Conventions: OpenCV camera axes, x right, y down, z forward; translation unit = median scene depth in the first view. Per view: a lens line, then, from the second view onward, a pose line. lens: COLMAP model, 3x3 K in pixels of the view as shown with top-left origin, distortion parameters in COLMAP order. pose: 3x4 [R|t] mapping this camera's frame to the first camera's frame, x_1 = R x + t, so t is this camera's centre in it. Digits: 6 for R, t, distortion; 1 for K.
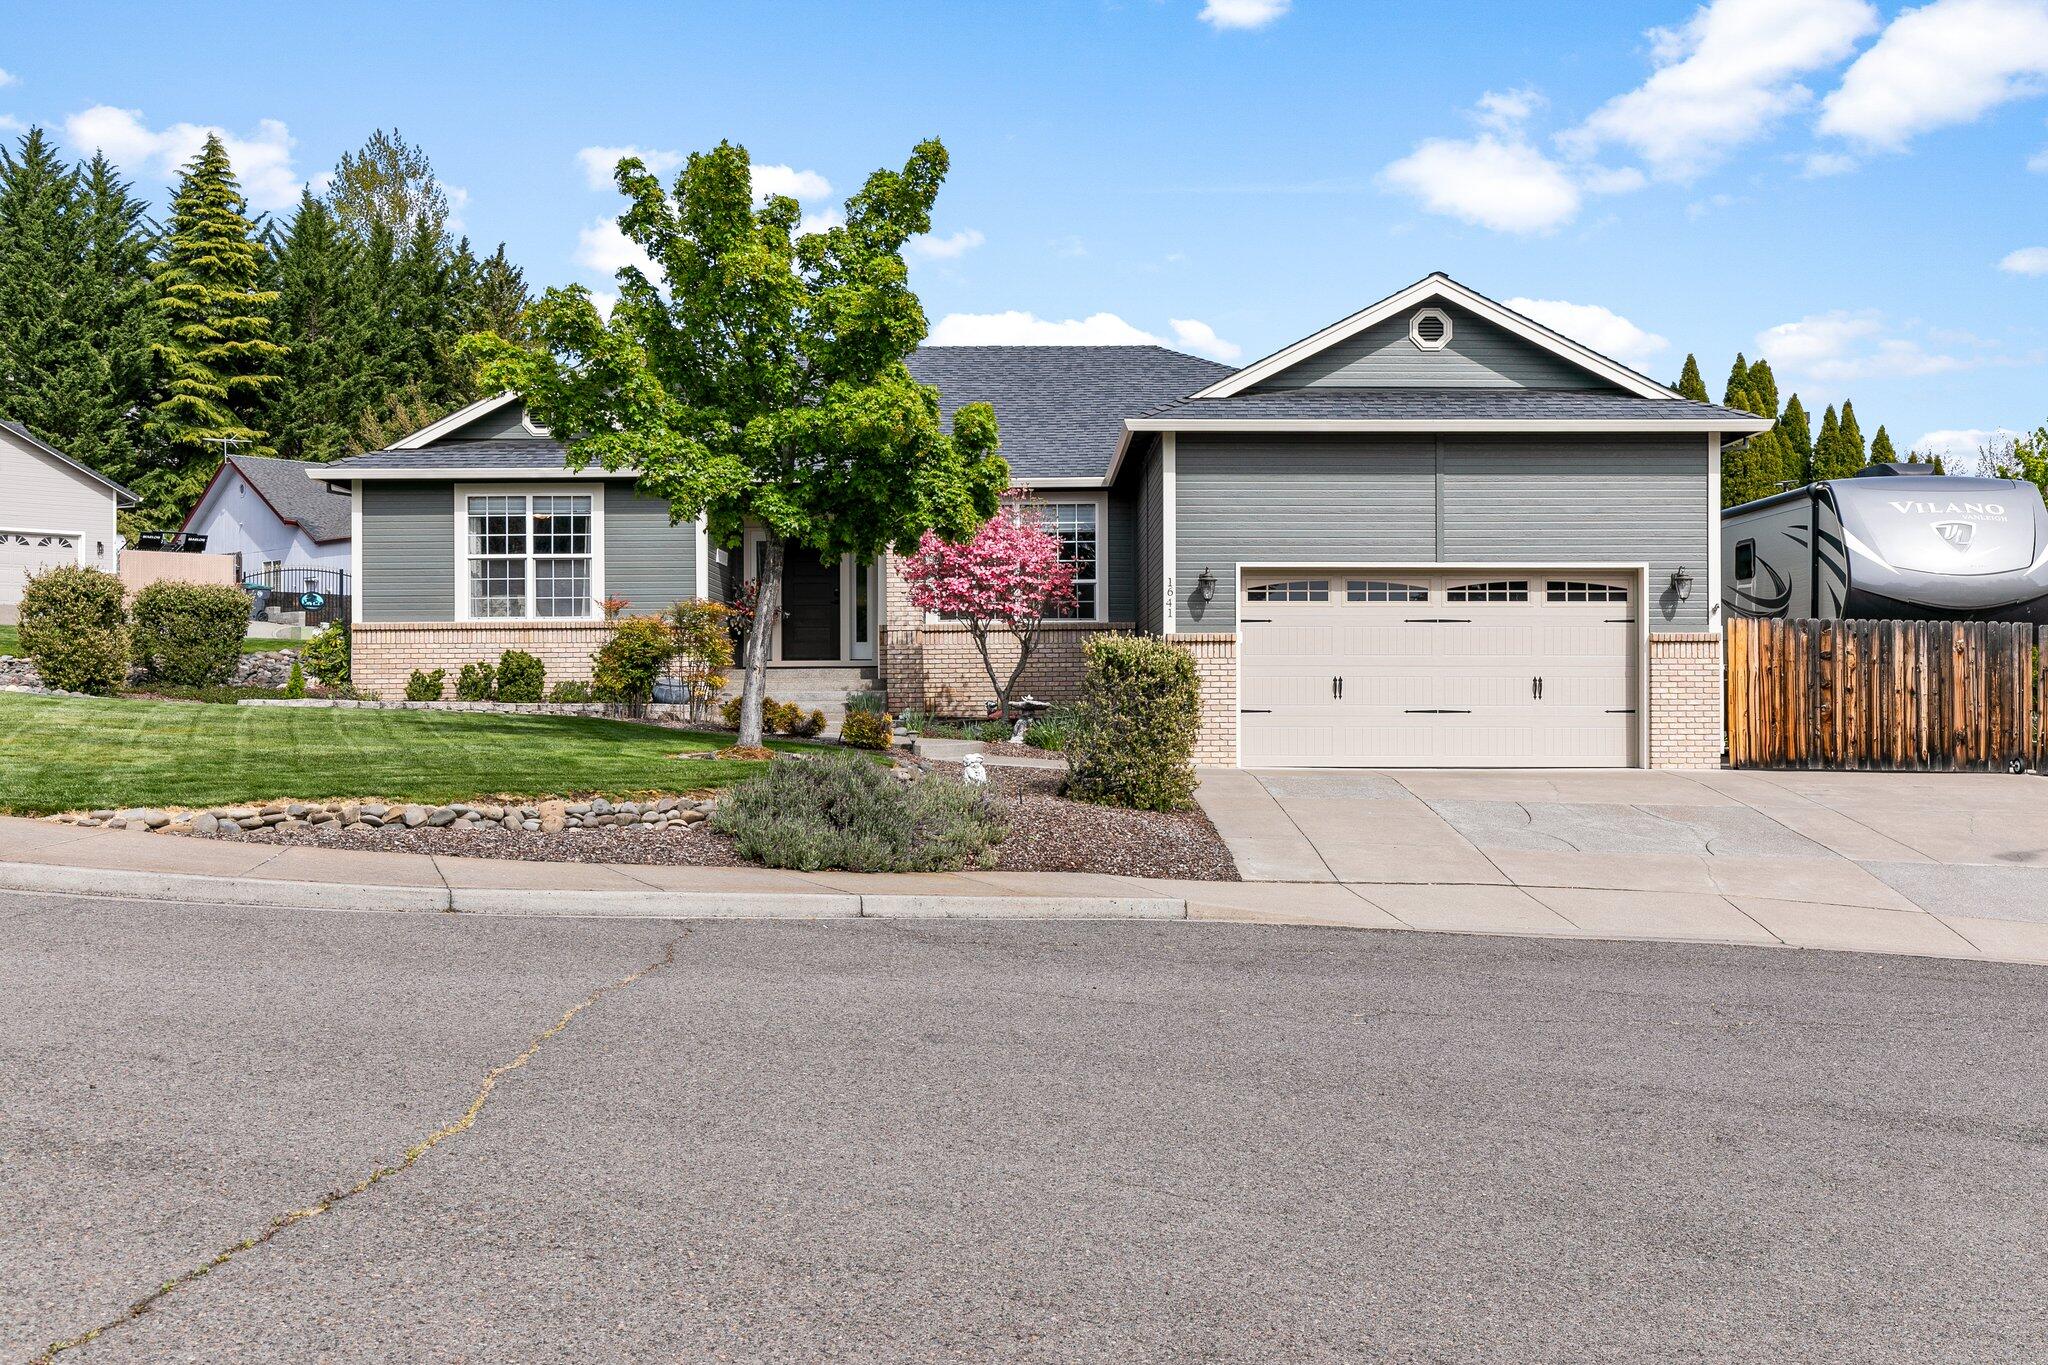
lens RADIAL K [[2035.3, 0, 1025.6], [0, 2035.3, 682.2], [0, 0, 1]] dist [0.005013, 0.000000]
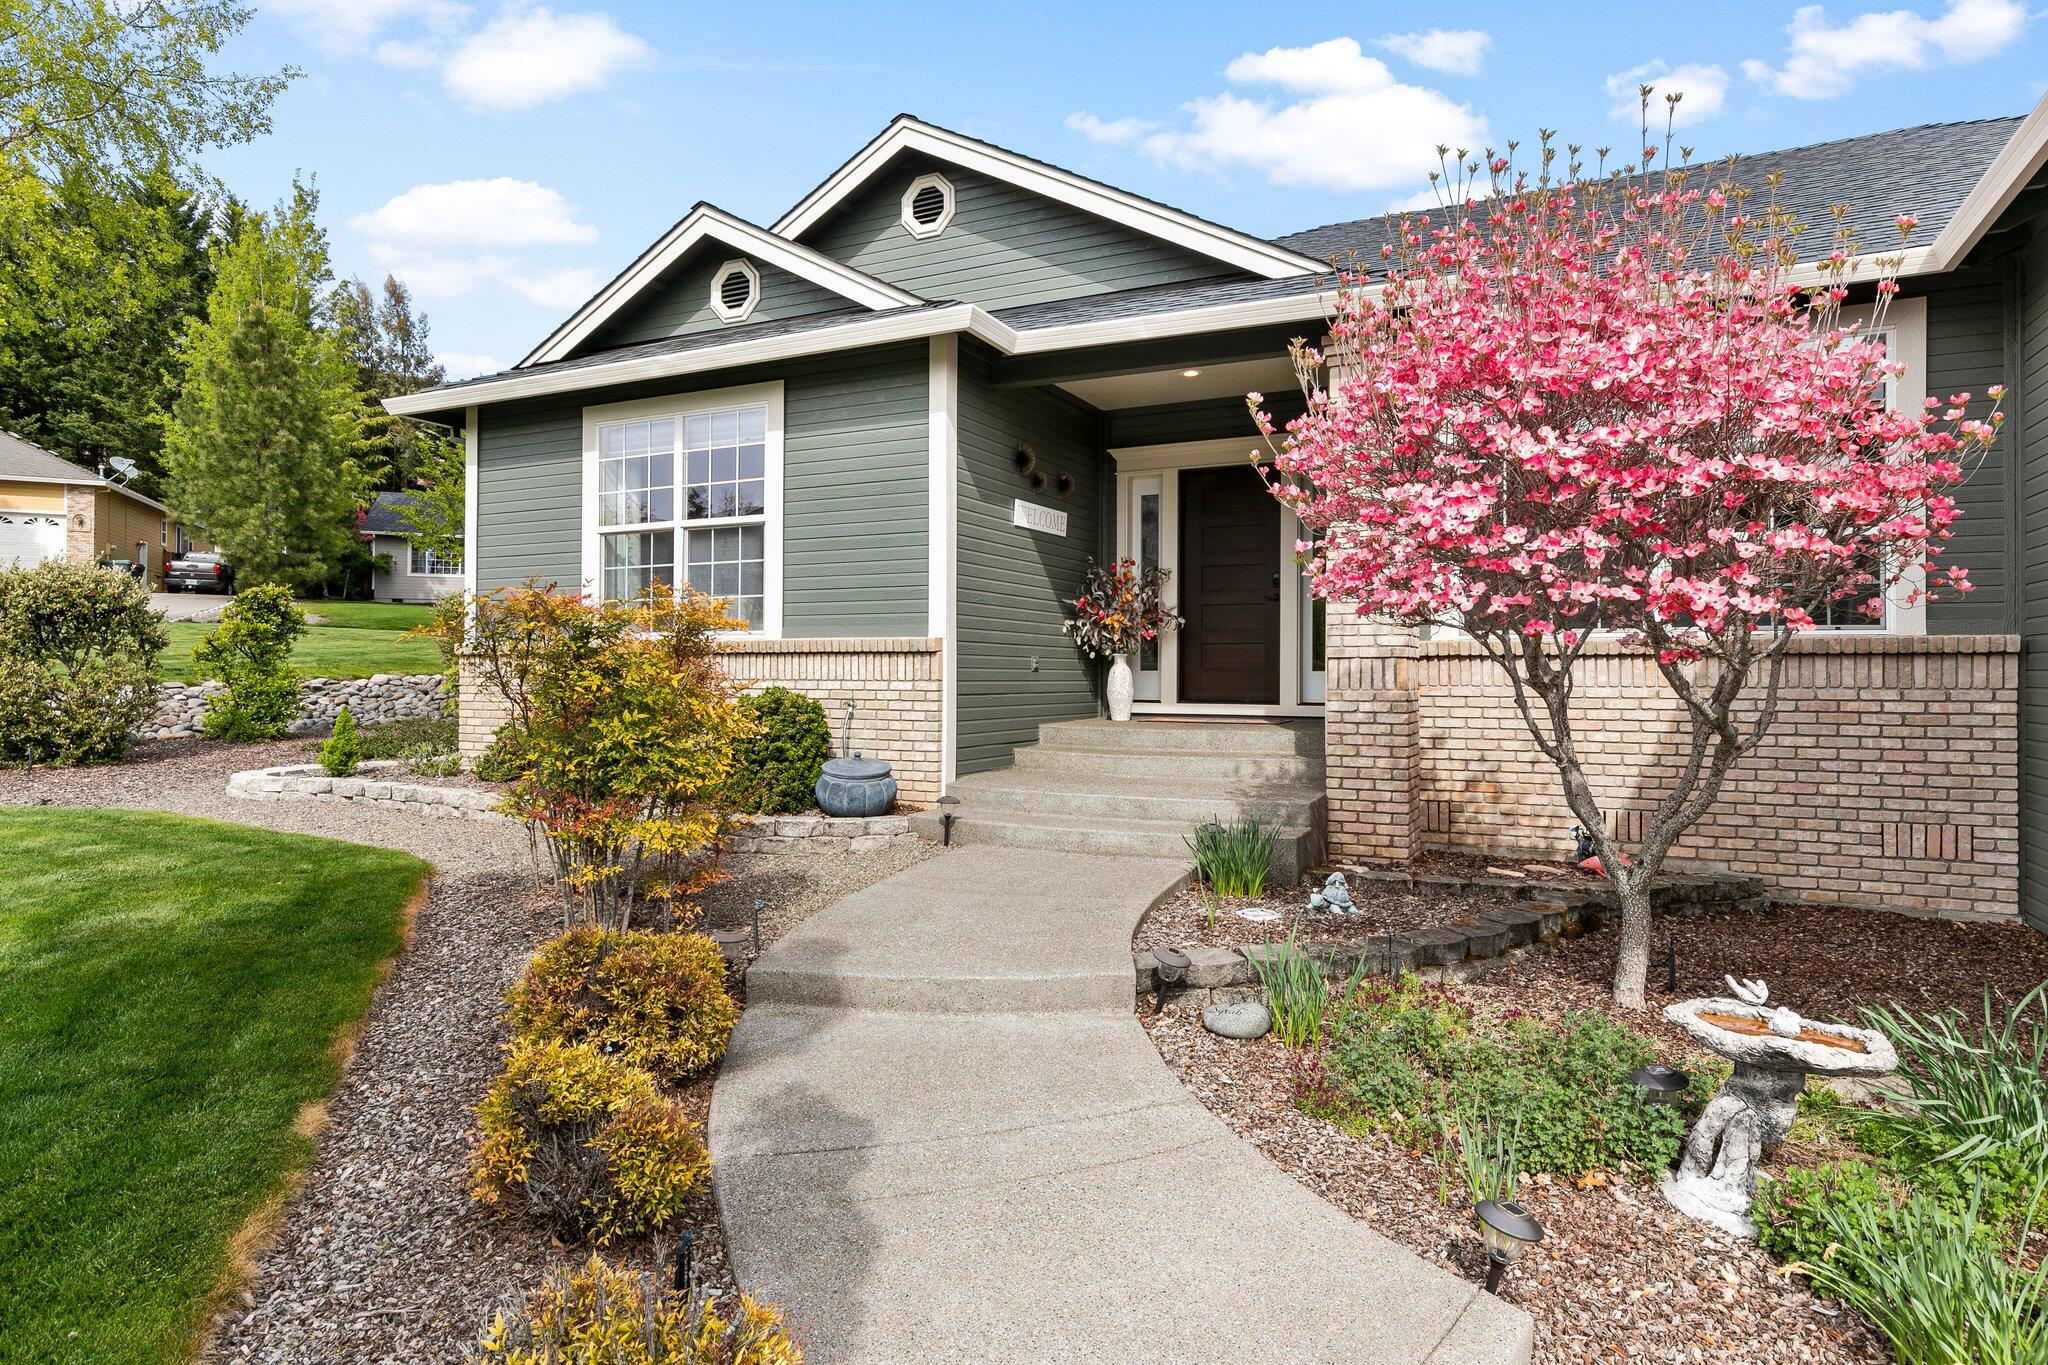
lens RADIAL K [[1112.9, 0, 1033.4], [0, 1112.9, 666.5], [0, 0, 1]] dist [0.000845, 0.000096]
pose [[0.884515, 0.010071, -0.466403, -0.013367], [-0.004401, 0.999903, 0.013244, -0.030619], [0.466491, -0.009662, 0.884473, 0.882321]]
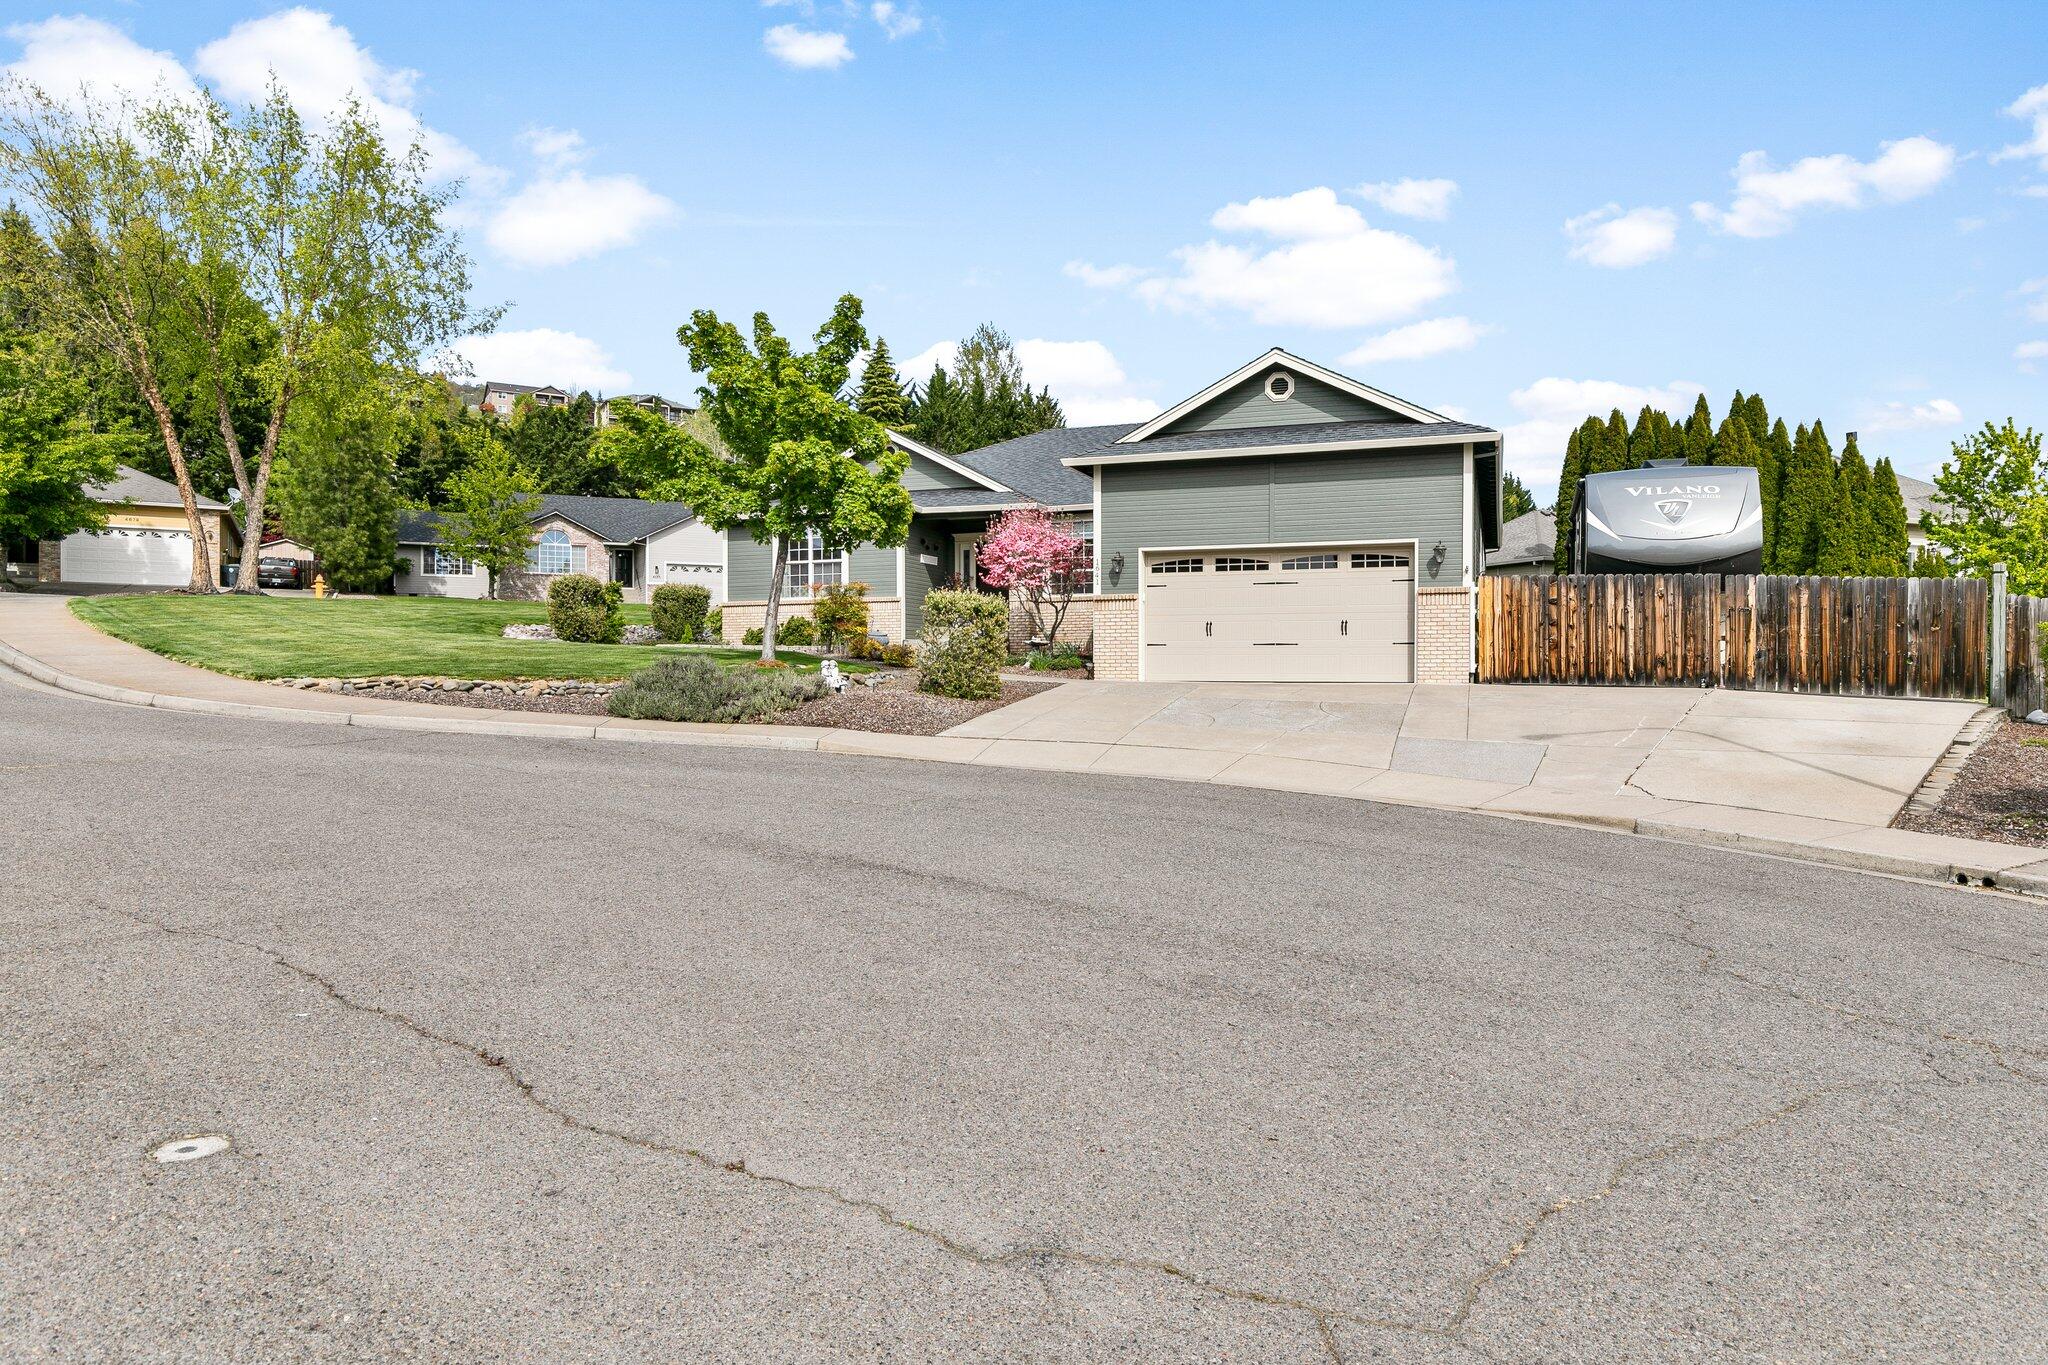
lens RADIAL K [[1294.9, 0, 1018.9], [0, 1294.9, 688.3], [0, 0, 1]] dist [-0.001082, -0.000224]
pose [[0.926422, 0.006336, -0.376433, 0.382890], [0.001438, 0.999792, 0.020366, 0.026867], [0.376483, -0.019409, 0.926220, 0.052693]]
